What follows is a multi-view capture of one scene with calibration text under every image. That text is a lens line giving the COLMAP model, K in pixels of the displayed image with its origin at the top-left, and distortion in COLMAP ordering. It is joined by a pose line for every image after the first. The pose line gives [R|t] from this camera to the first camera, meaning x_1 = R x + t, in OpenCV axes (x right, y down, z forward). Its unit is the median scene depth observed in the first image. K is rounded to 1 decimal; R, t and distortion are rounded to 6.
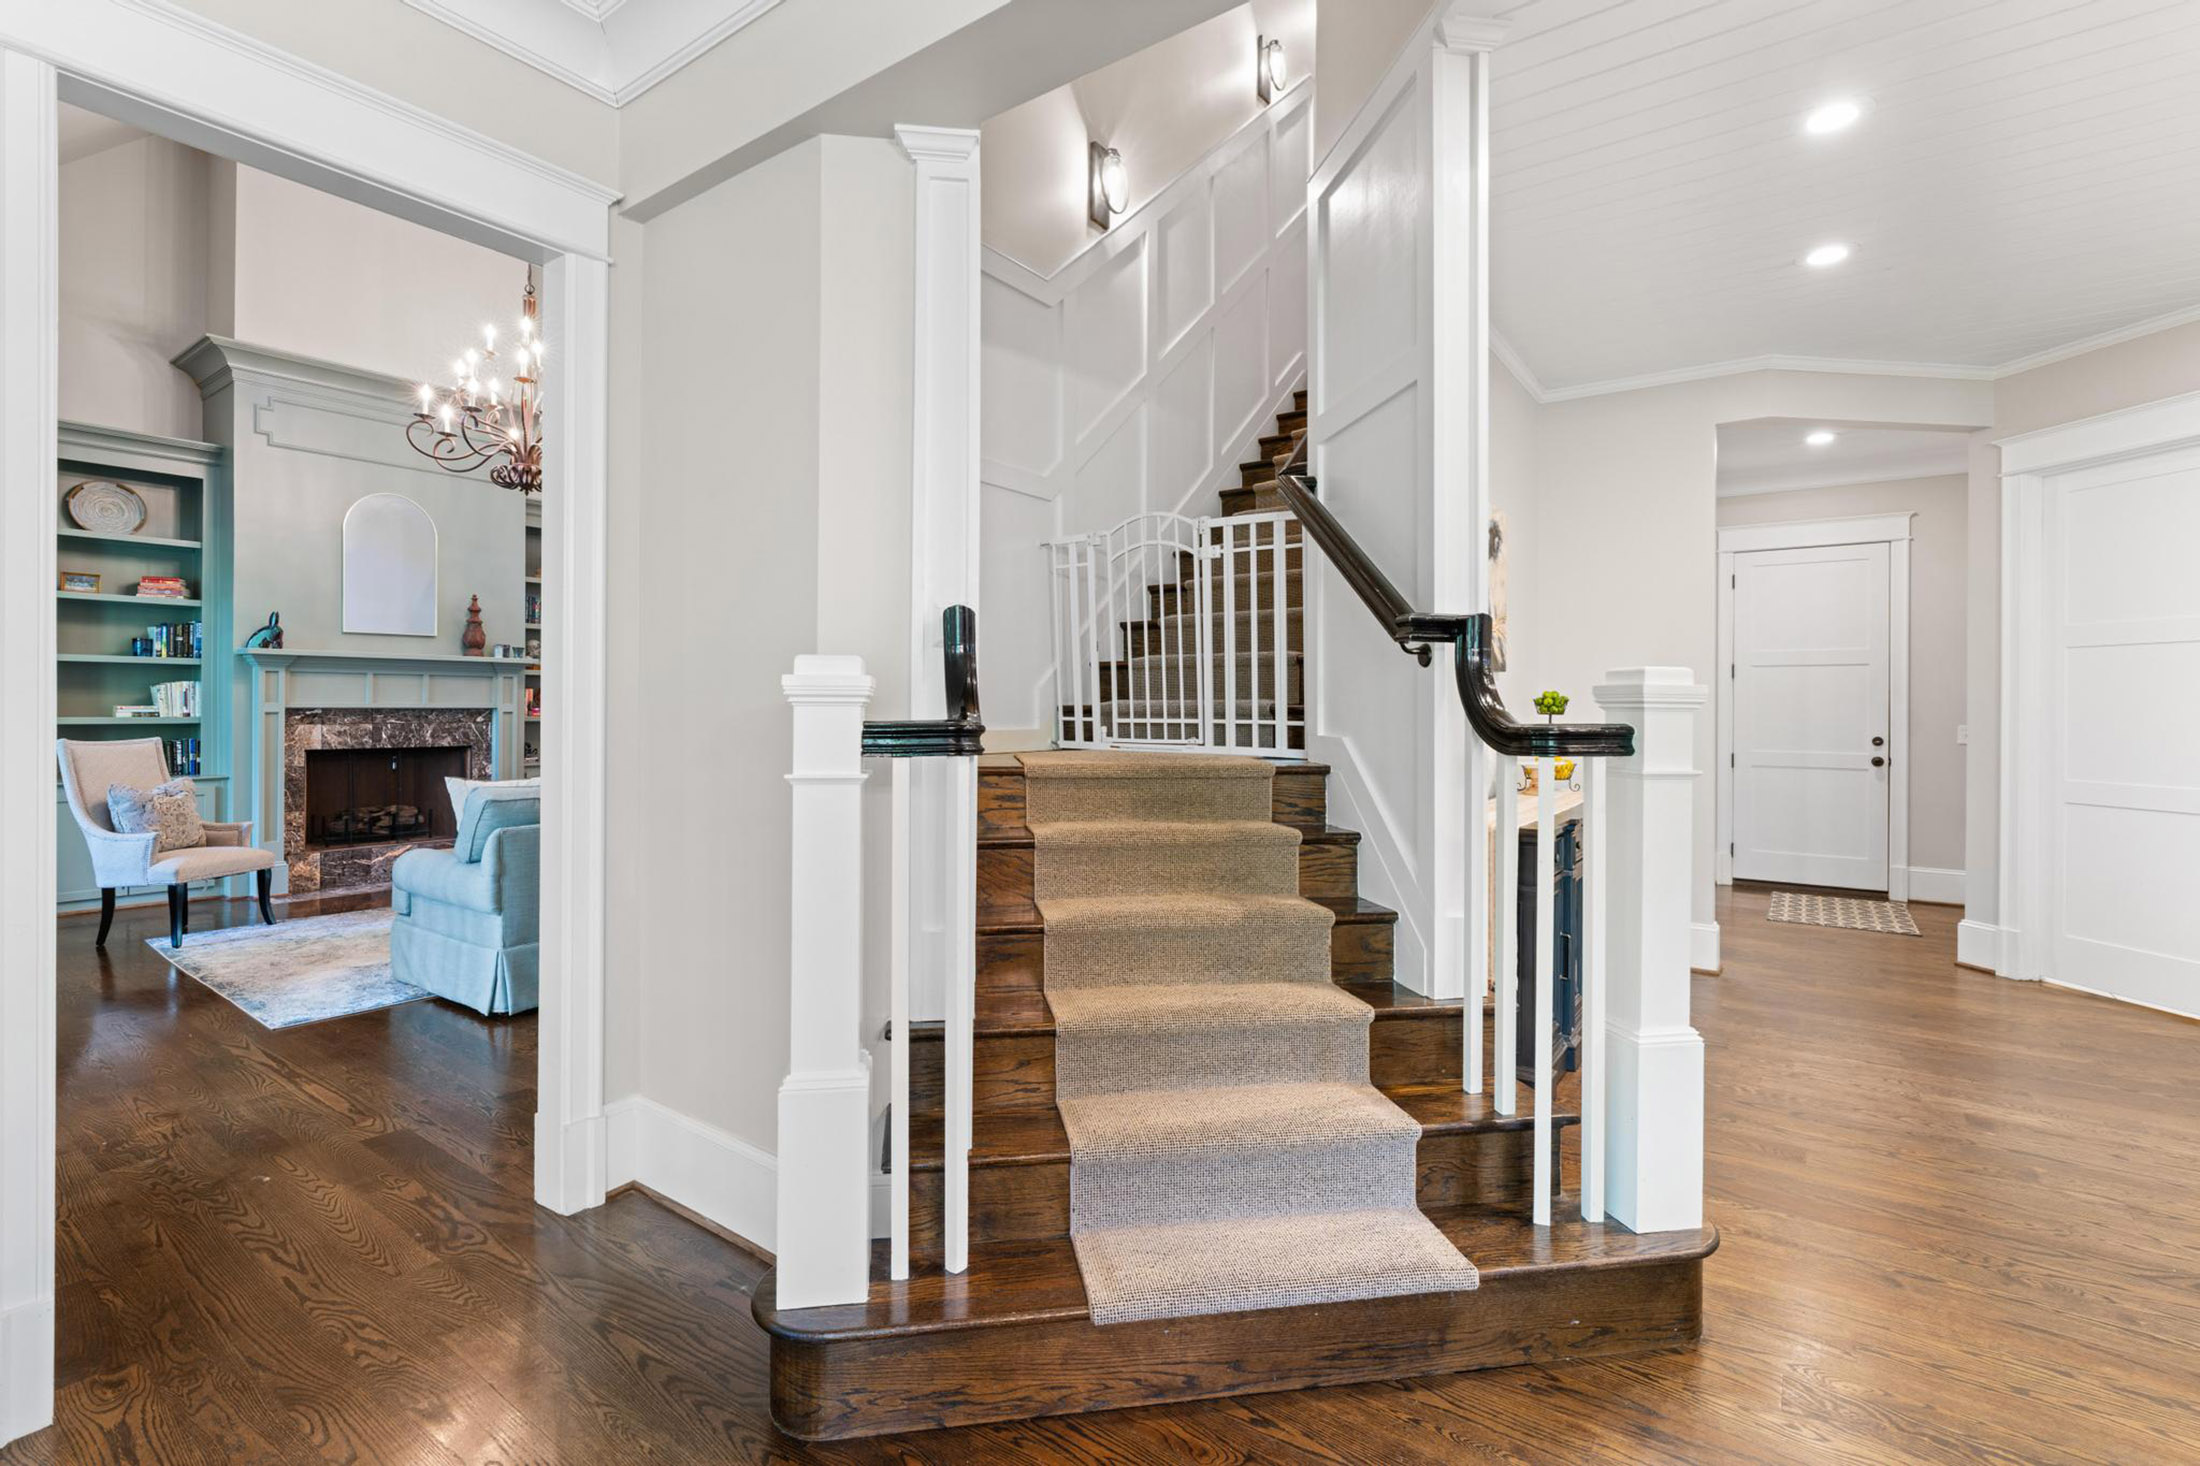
lens RADIAL K [[1005.0, 0, 1102.3], [0, 1005.0, 721.1], [0, 0, 1]] dist [-0.002259, 0.000696]
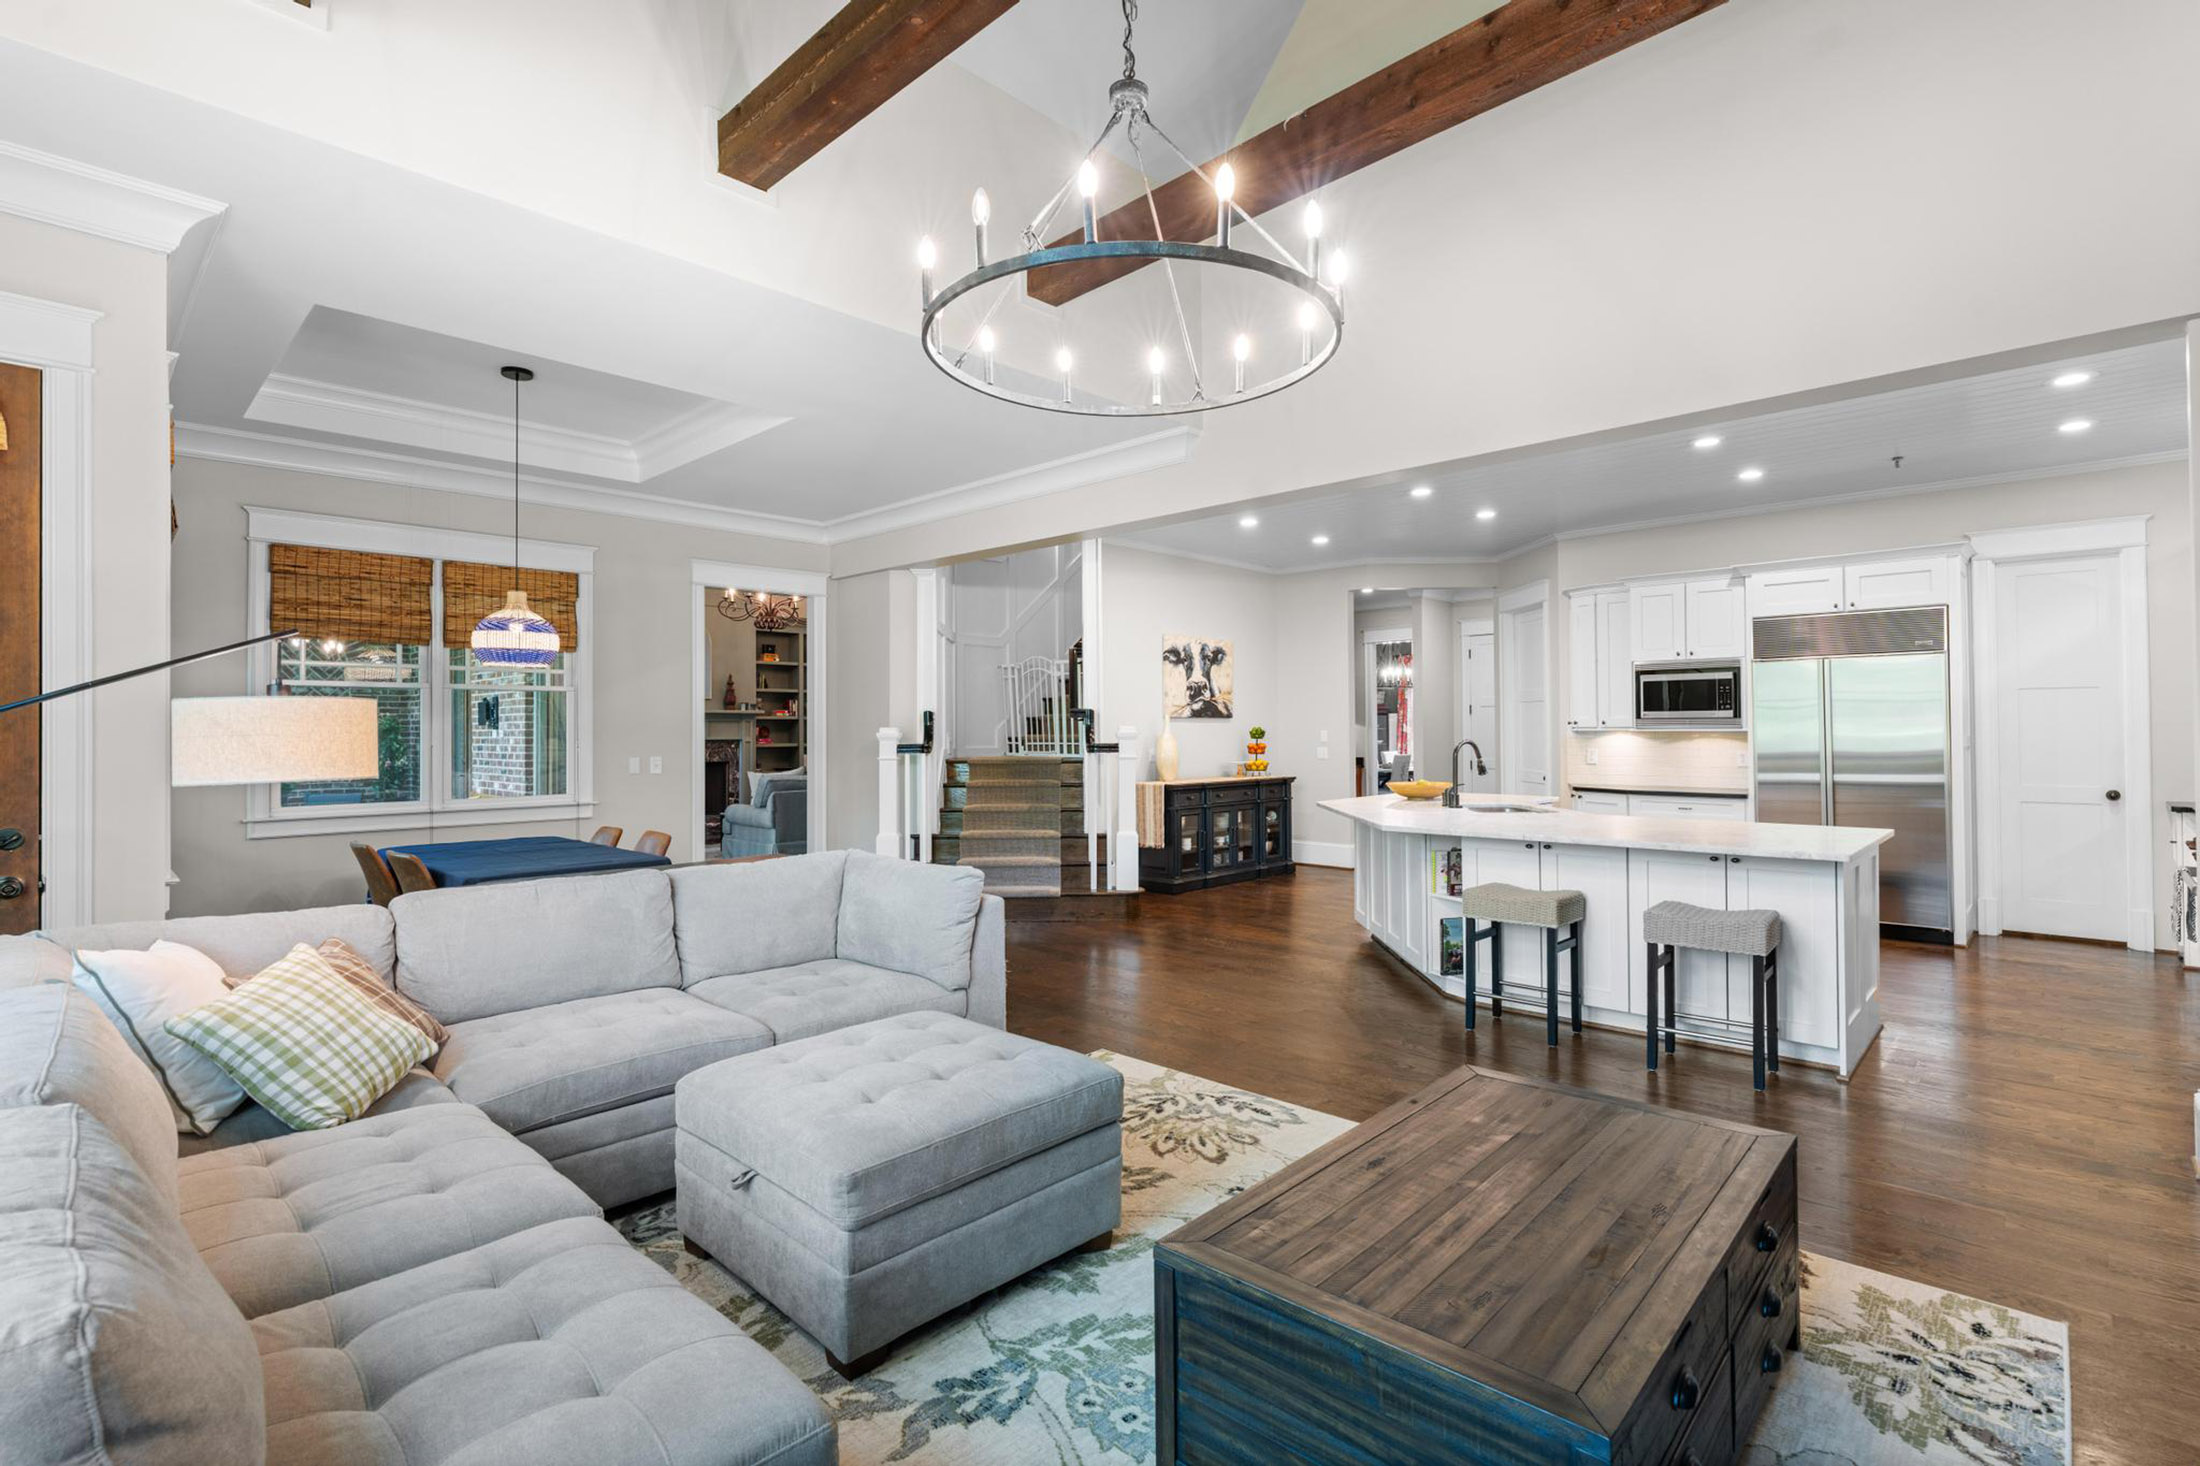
lens RADIAL K [[1005.0, 0, 1102.3], [0, 1005.0, 721.1], [0, 0, 1]] dist [-0.002259, 0.000696]
pose [[0.990736, -0.012519, -0.135223, 0.537533], [0.009385, 0.999673, -0.023787, 0.005210], [0.135477, 0.022297, 0.990530, -1.374509]]
